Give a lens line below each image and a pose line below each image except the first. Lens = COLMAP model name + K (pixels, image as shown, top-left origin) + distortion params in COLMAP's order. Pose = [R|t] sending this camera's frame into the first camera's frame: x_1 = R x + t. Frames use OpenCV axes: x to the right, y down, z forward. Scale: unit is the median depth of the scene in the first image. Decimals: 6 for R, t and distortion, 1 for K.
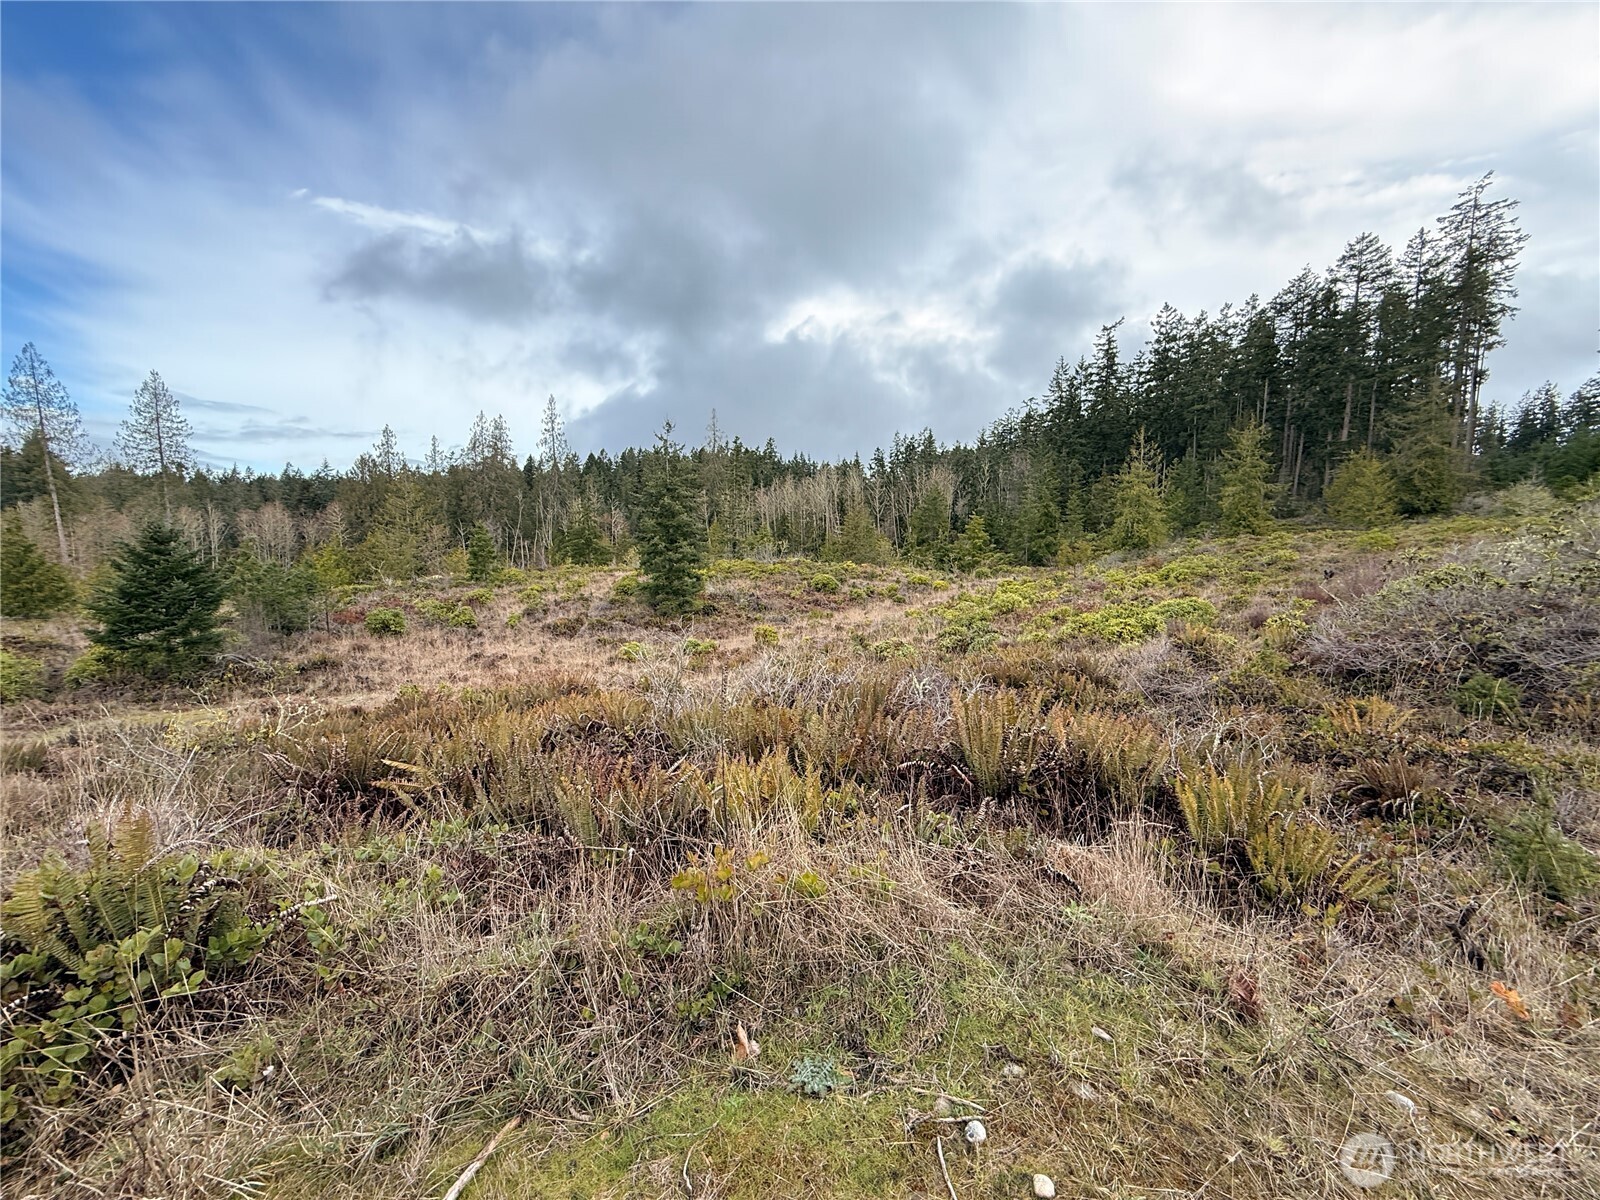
lens RADIAL K [[629.6, 0, 797.4], [0, 629.6, 594.9], [0, 0, 1]] dist [-0.006726, 0.000562]
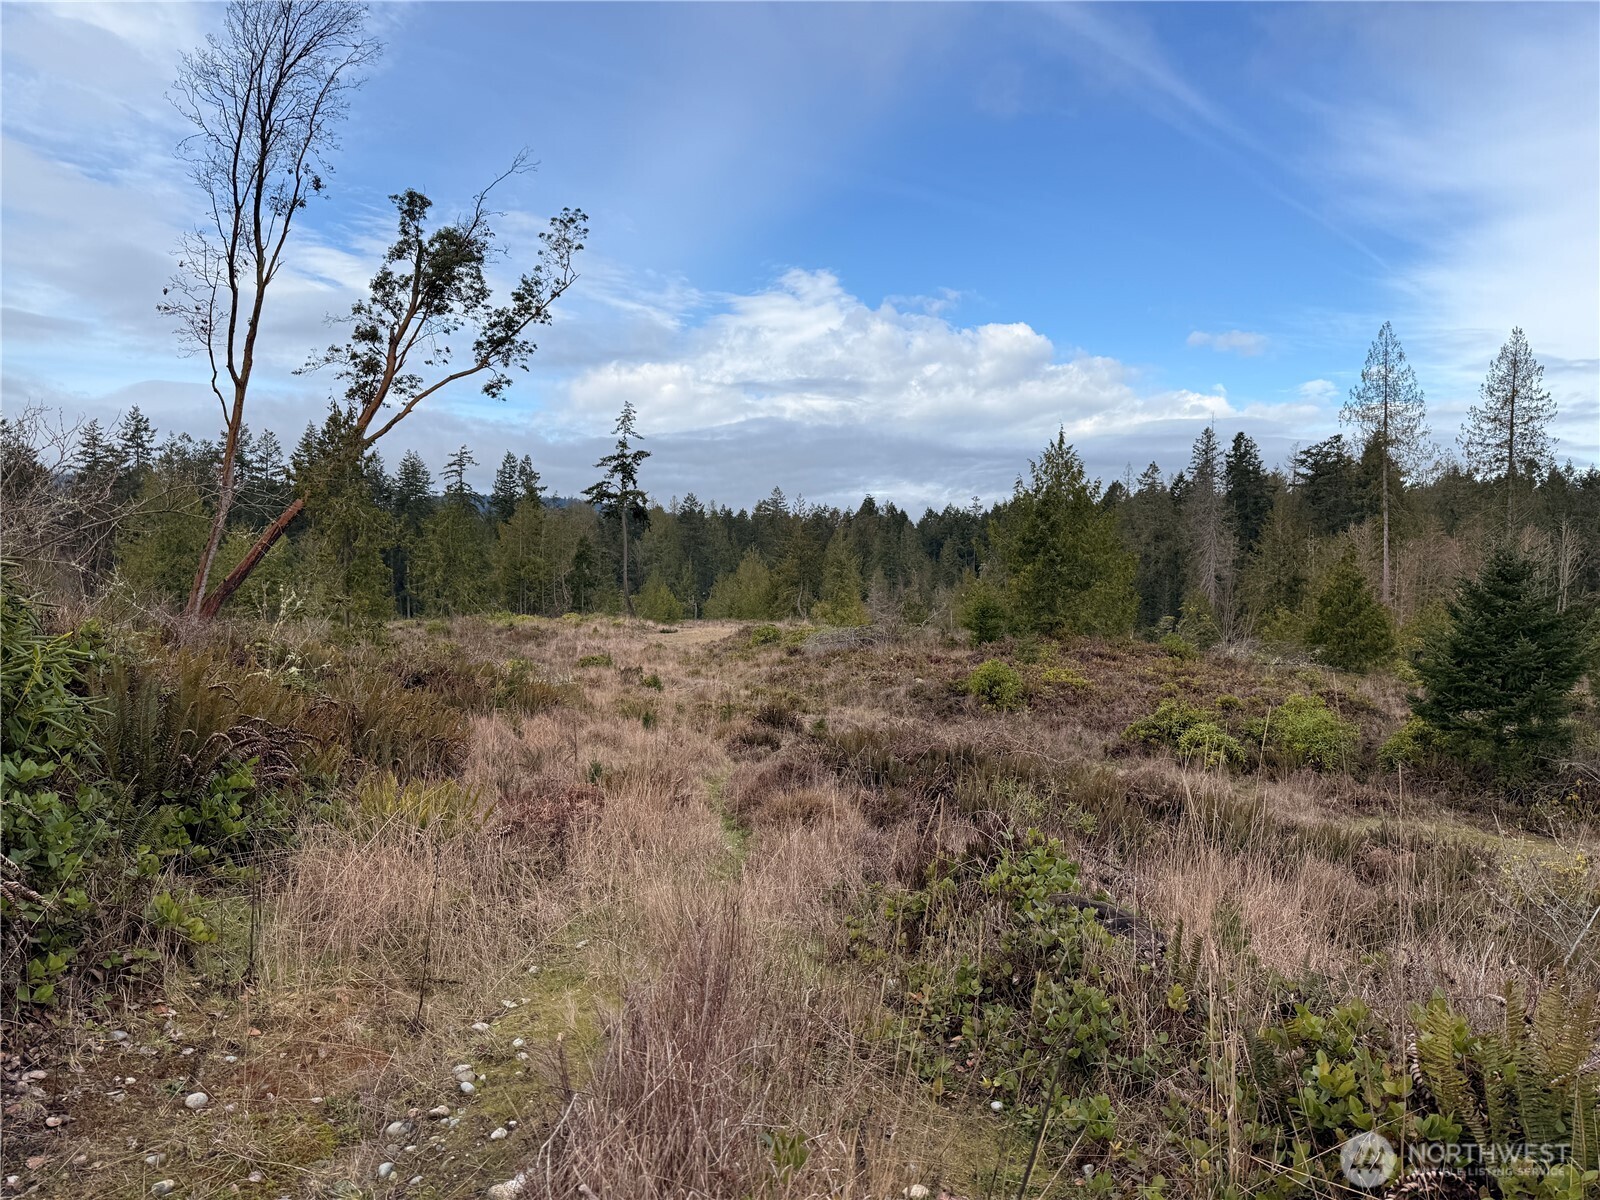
lens RADIAL K [[1104.3, 0, 791.6], [0, 1104.3, 604.7], [0, 0, 1]] dist [0.073759, -0.100177]
pose [[0.220138, 0.046156, -0.974376, -0.008745], [-0.109951, 0.993688, 0.022229, 0.000513], [0.969252, 0.102241, 0.223824, -0.012729]]
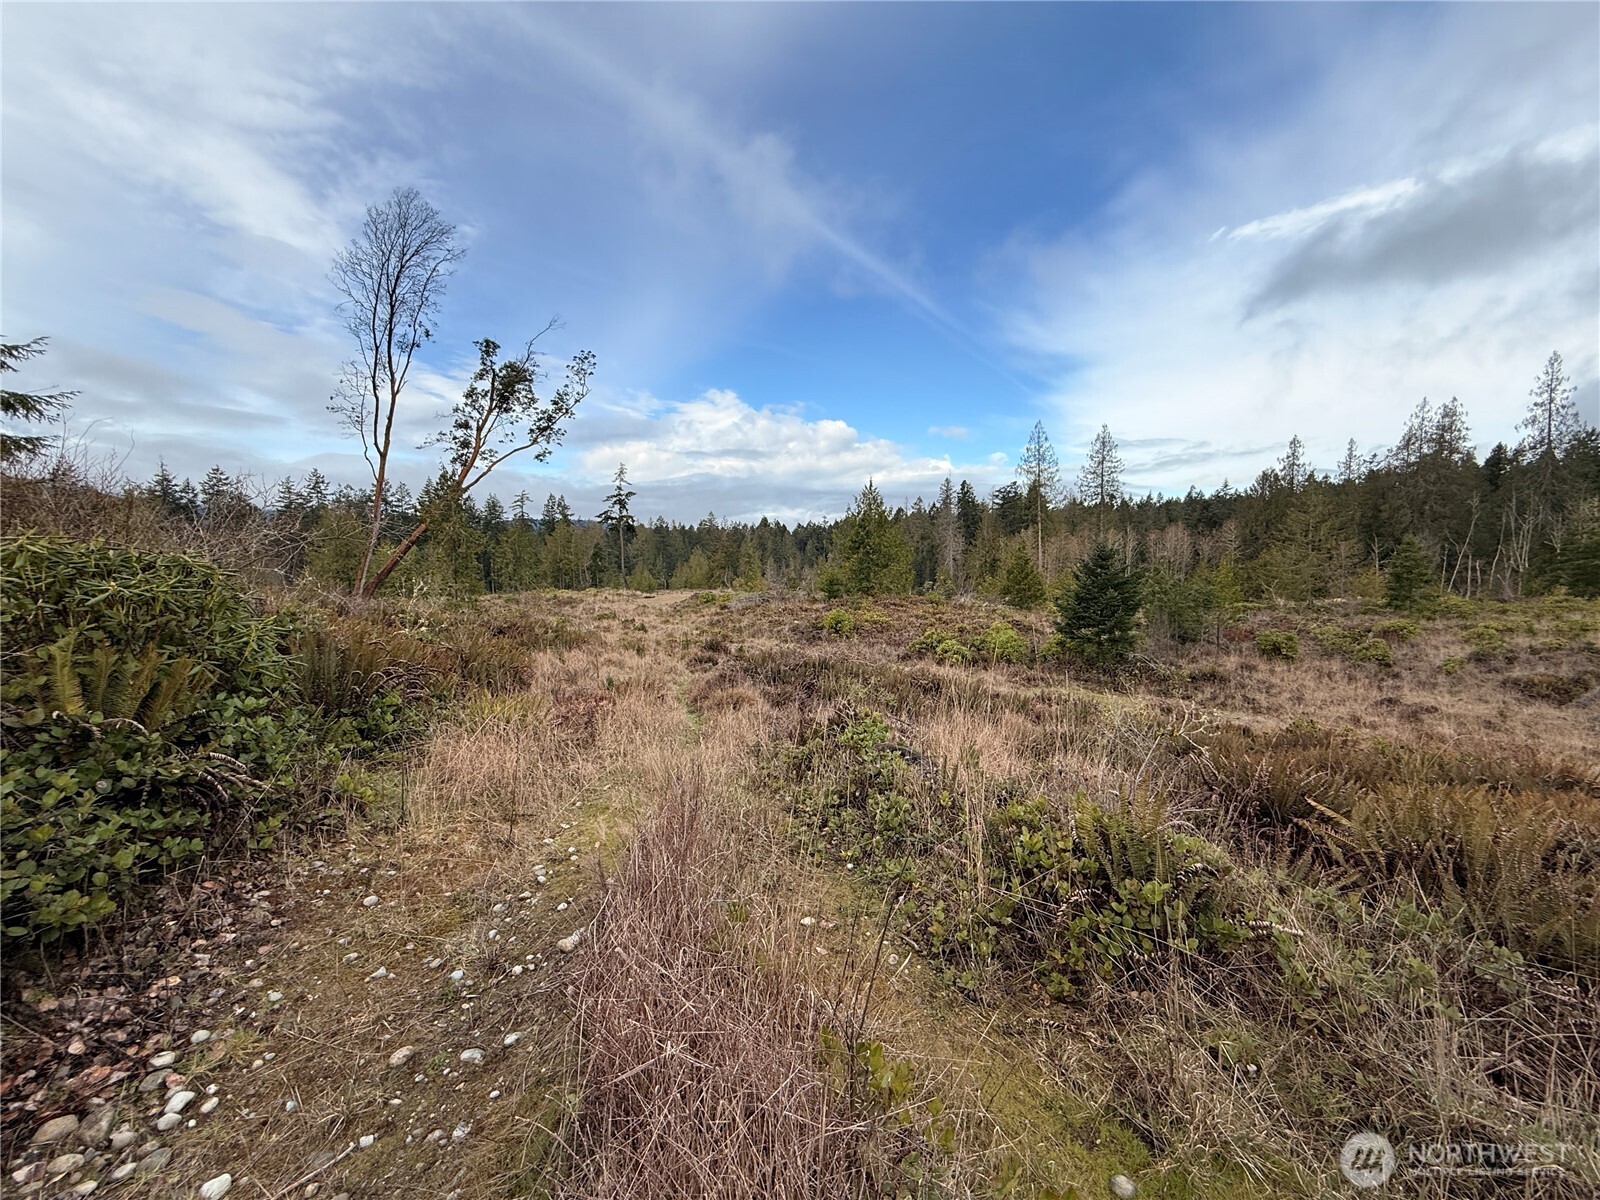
lens RADIAL K [[629.6, 0, 797.1], [0, 629.6, 593.1], [0, 0, 1]] dist [-0.006726, 0.000562]
pose [[0.335977, 0.061414, -0.939866, -0.012484], [-0.088628, 0.995506, 0.033368, -0.001669], [0.937691, 0.072088, 0.339910, -0.013573]]
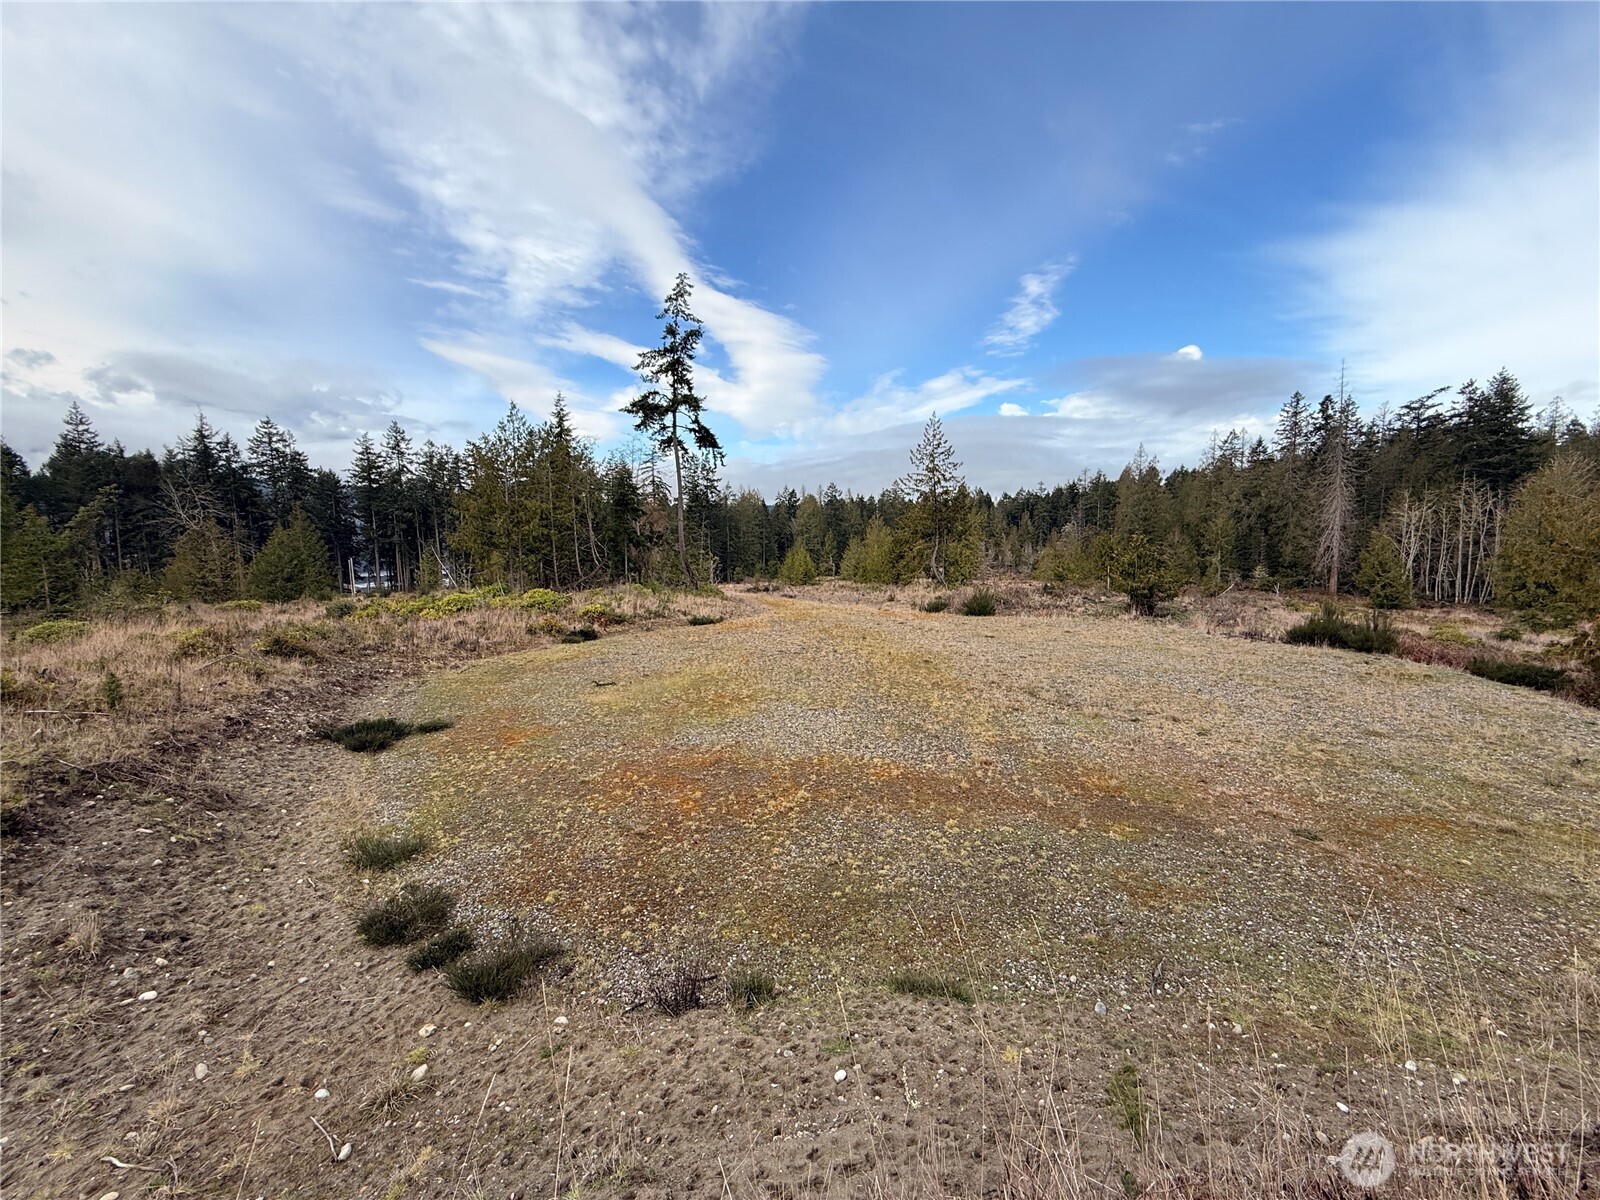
lens RADIAL K [[629.6, 0, 799.2], [0, 629.6, 597.6], [0, 0, 1]] dist [-0.006726, 0.000562]
pose [[0.057234, 0.095319, -0.993800, -1.025252], [-0.082304, 0.992494, 0.090453, 0.026064], [0.994962, 0.076617, 0.064650, 0.197349]]
